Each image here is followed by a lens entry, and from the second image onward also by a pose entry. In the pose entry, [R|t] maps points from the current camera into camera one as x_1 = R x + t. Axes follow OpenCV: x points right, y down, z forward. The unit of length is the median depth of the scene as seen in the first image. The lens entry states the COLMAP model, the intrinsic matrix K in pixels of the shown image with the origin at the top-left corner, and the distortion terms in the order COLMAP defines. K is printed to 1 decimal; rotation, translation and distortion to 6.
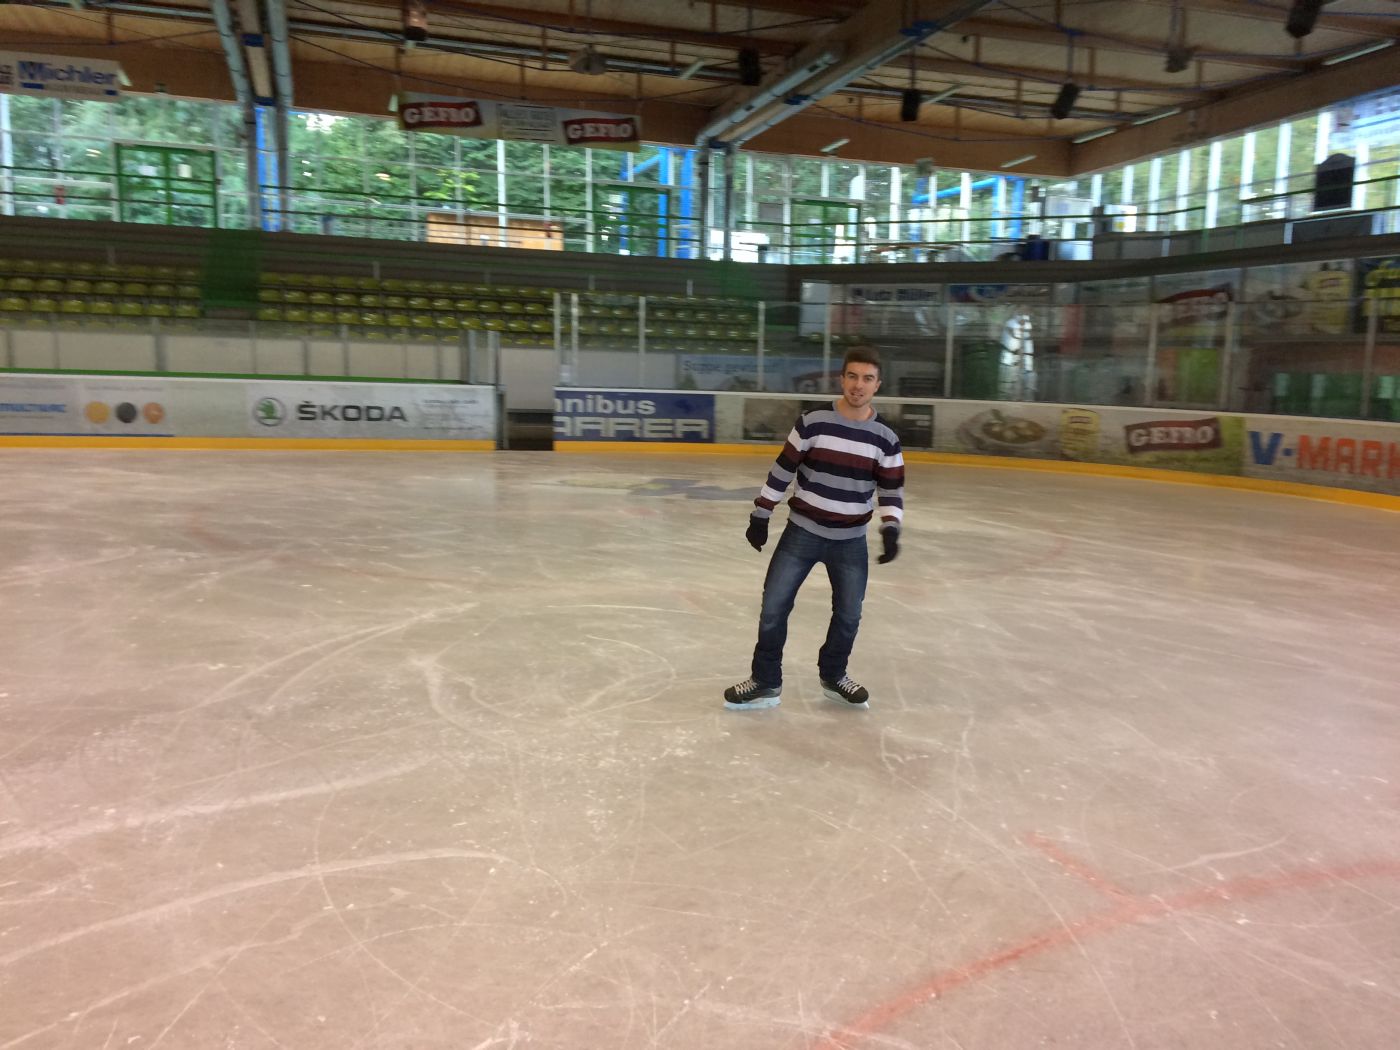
lens RADIAL K [[1197.0, 0, 700.0], [0, 1197.0, 525.0], [0, 0, 1]] dist [0.059665, -0.003213]
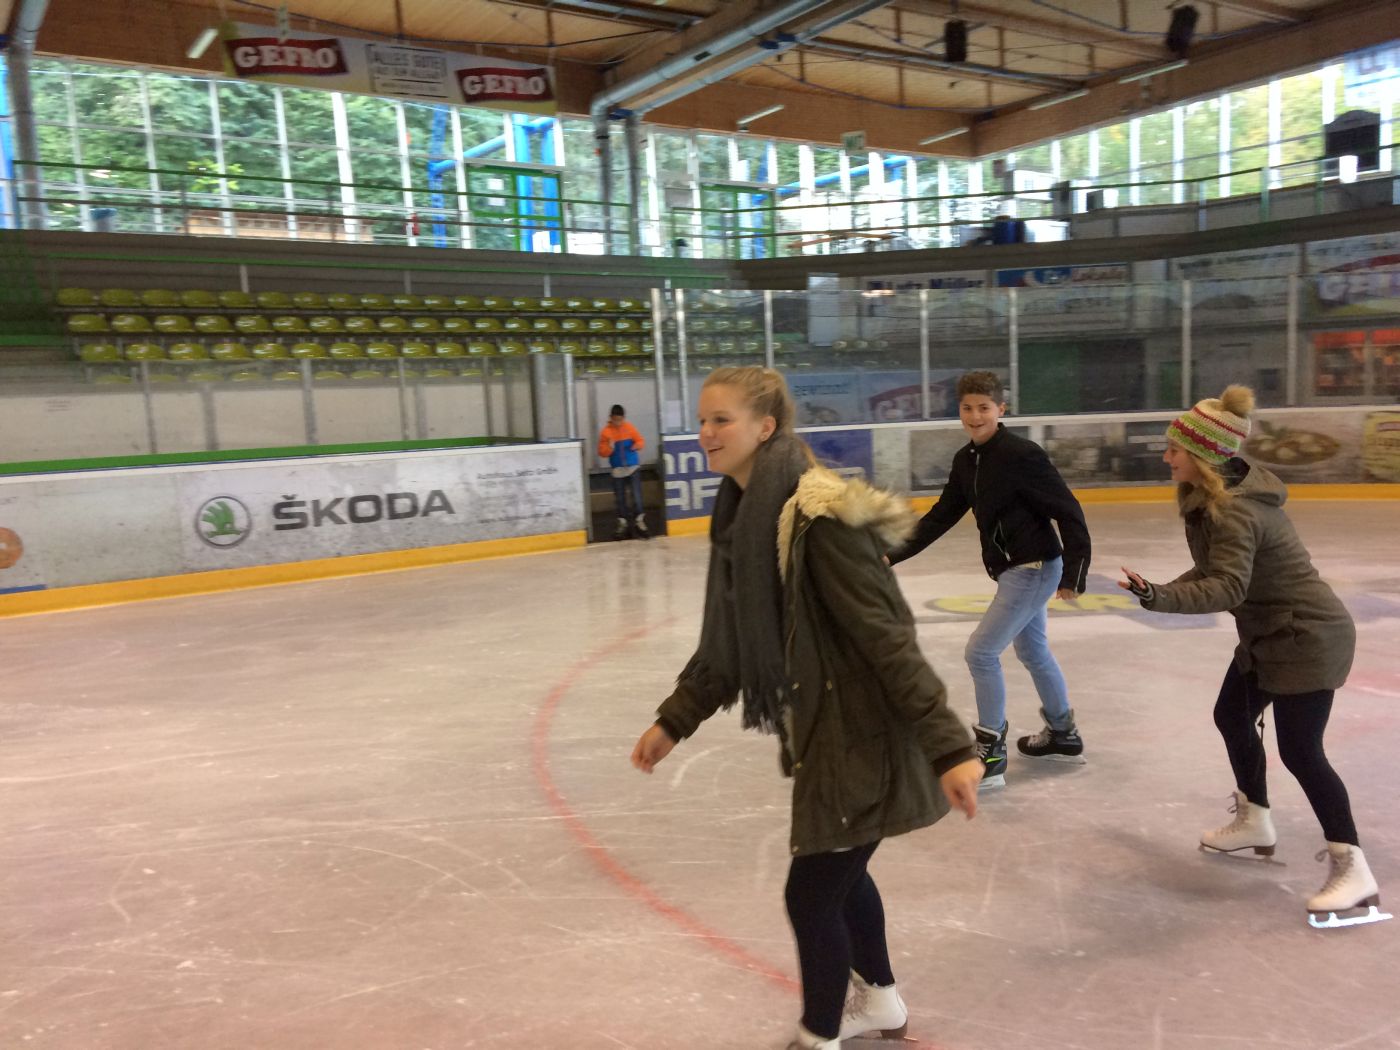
lens RADIAL K [[1181.1, 0, 700.0], [0, 1181.1, 525.0], [0, 0, 1]] dist [0.040646, -0.000602]
pose [[0.957214, -0.096192, 0.272927, -0.245208], [0.100328, 0.994954, -0.001203, -0.057624], [-0.271434, 0.028534, 0.962034, 0.345748]]
